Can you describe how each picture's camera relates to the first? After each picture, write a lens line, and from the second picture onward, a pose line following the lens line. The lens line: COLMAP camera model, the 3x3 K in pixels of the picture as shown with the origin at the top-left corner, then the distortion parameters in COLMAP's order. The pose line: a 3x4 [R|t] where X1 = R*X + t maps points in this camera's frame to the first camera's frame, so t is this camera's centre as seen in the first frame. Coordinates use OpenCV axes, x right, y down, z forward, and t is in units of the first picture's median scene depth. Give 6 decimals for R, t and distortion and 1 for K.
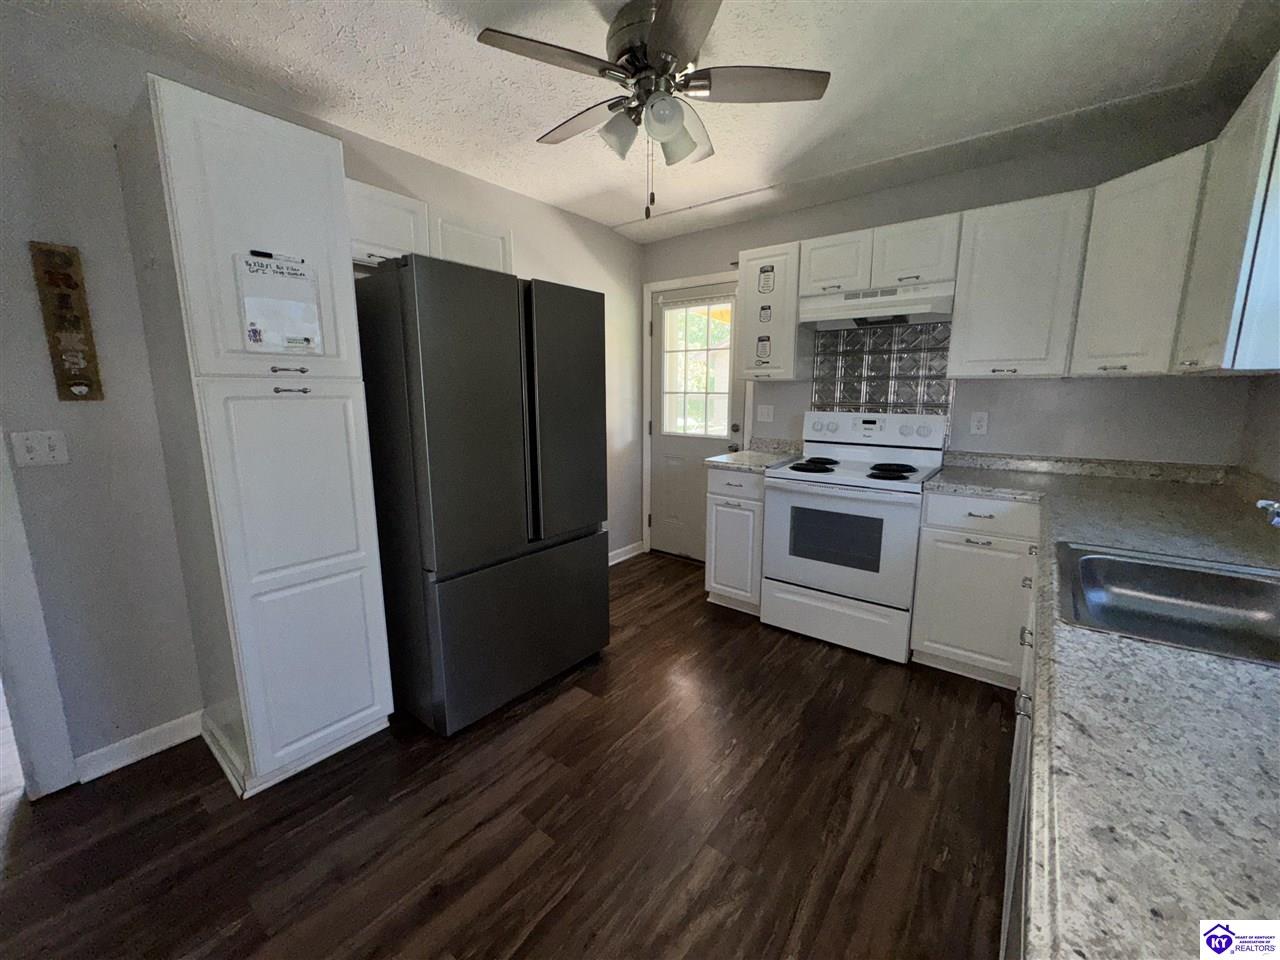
lens RADIAL K [[510.4, 0, 640.4], [0, 510.4, 480.8], [0, 0, 1]] dist [-0.001826, -0.000108]
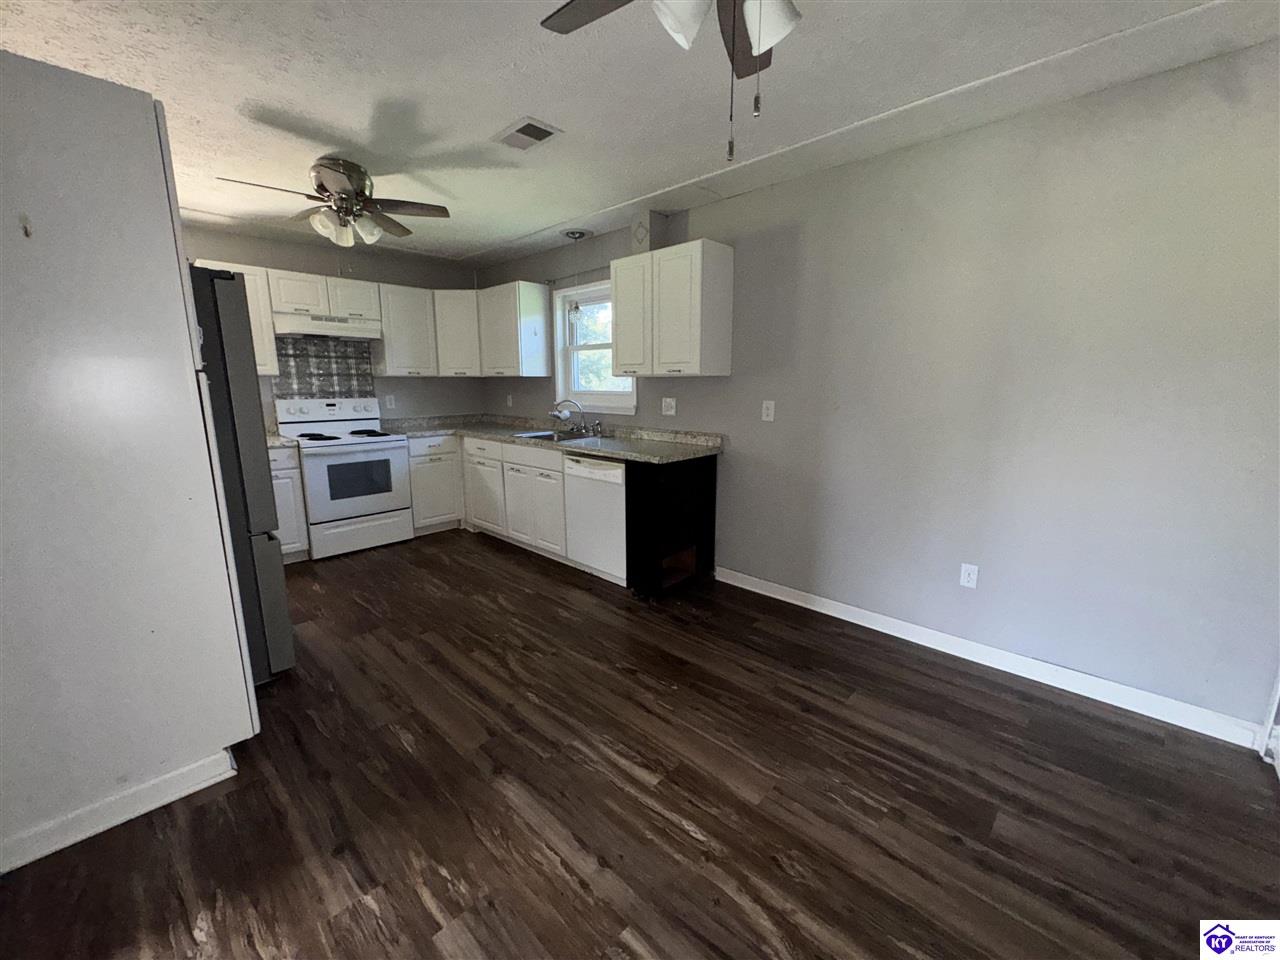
lens RADIAL K [[510.4, 0, 640.4], [0, 510.4, 480.8], [0, 0, 1]] dist [-0.001826, -0.000108]
pose [[0.100588, -0.186911, 0.977214, -1.059721], [0.175018, 0.970203, 0.167555, 0.006661], [-0.979414, 0.154176, 0.130303, -0.028192]]
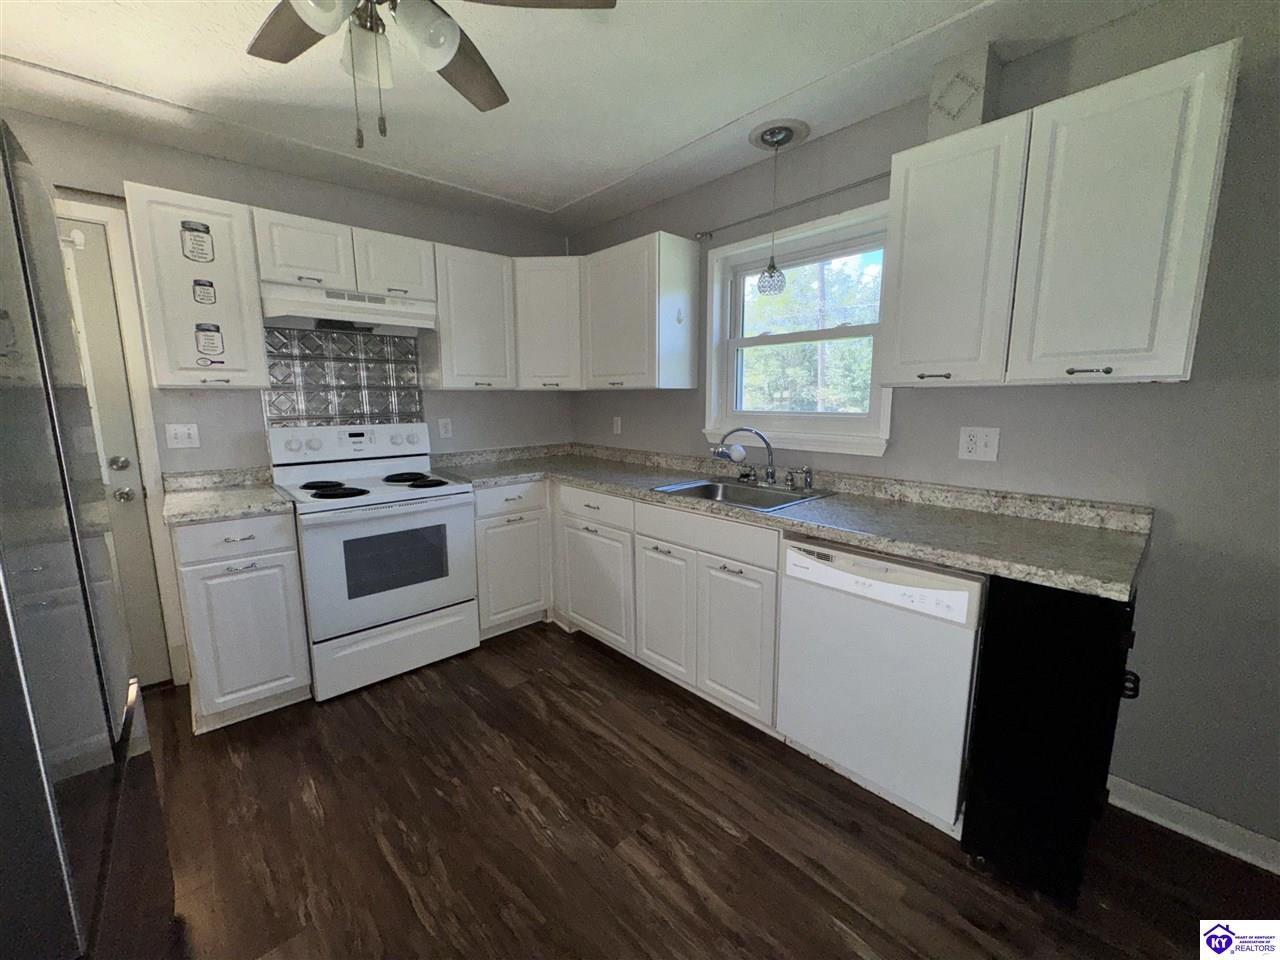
lens RADIAL K [[510.4, 0, 640.4], [0, 510.4, 480.8], [0, 0, 1]] dist [-0.001826, -0.000108]
pose [[0.166052, -0.157384, 0.973477, -0.433196], [0.177543, 0.975821, 0.127478, -0.068660], [-0.970003, 0.151666, 0.189980, 0.384071]]
